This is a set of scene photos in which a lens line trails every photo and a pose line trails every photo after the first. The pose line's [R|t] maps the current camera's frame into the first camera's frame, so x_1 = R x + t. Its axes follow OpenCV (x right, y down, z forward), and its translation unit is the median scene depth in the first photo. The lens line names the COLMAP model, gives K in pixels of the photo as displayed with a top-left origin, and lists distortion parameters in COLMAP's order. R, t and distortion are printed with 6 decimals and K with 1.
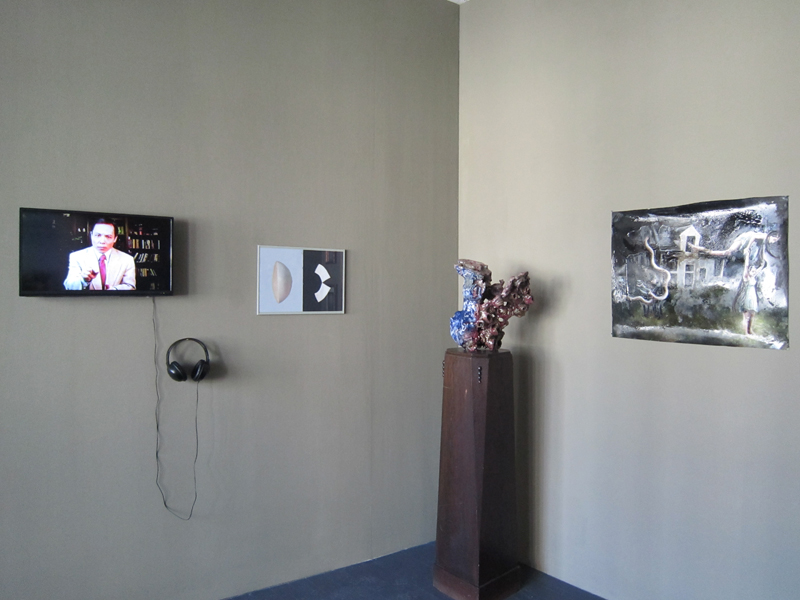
lens RADIAL K [[586.0, 0, 406.9], [0, 586.0, 278.9], [0, 0, 1]] dist [-0.040820, -0.002613]
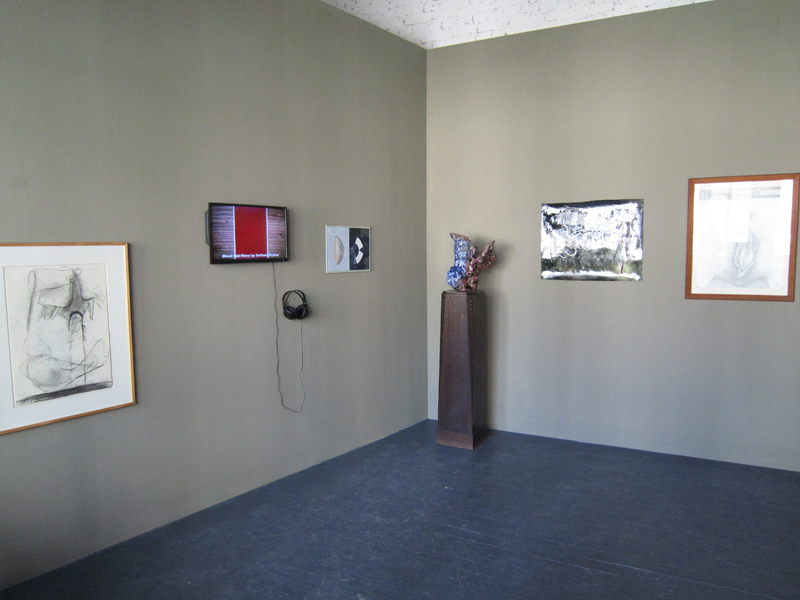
lens RADIAL K [[574.9, 0, 400.0], [0, 574.9, 300.0], [0, 0, 1]] dist [-0.034002, 0.000081]
pose [[0.948333, -0.047516, 0.313697, -0.546620], [0.016324, 0.994720, 0.101321, -0.014657], [-0.316855, -0.090965, 0.944102, -0.424733]]
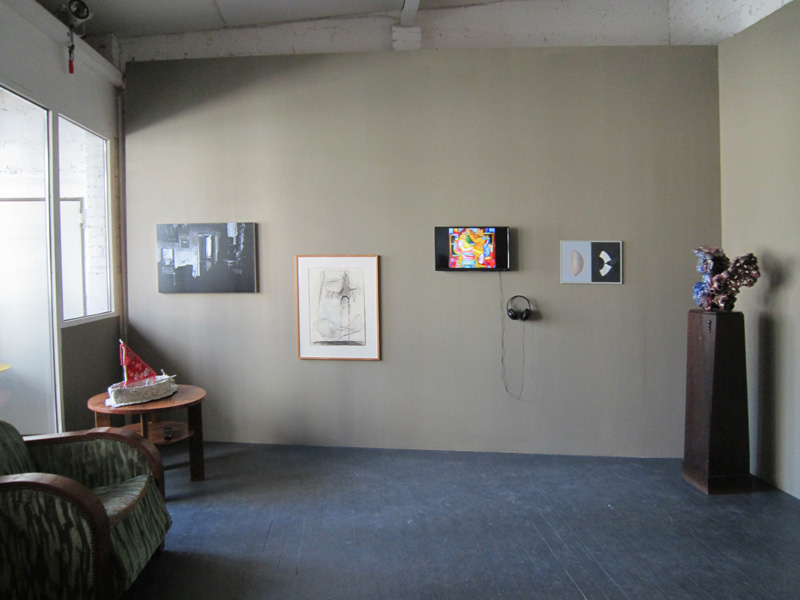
lens RADIAL K [[572.4, 0, 399.0], [0, 572.4, 275.7], [0, 0, 1]] dist [-0.001902, 0.000948]
pose [[0.795051, 0.002755, -0.606537, 0.360266], [0.008976, 0.999827, 0.016308, 0.010654], [0.606476, -0.018410, 0.794888, -0.549901]]
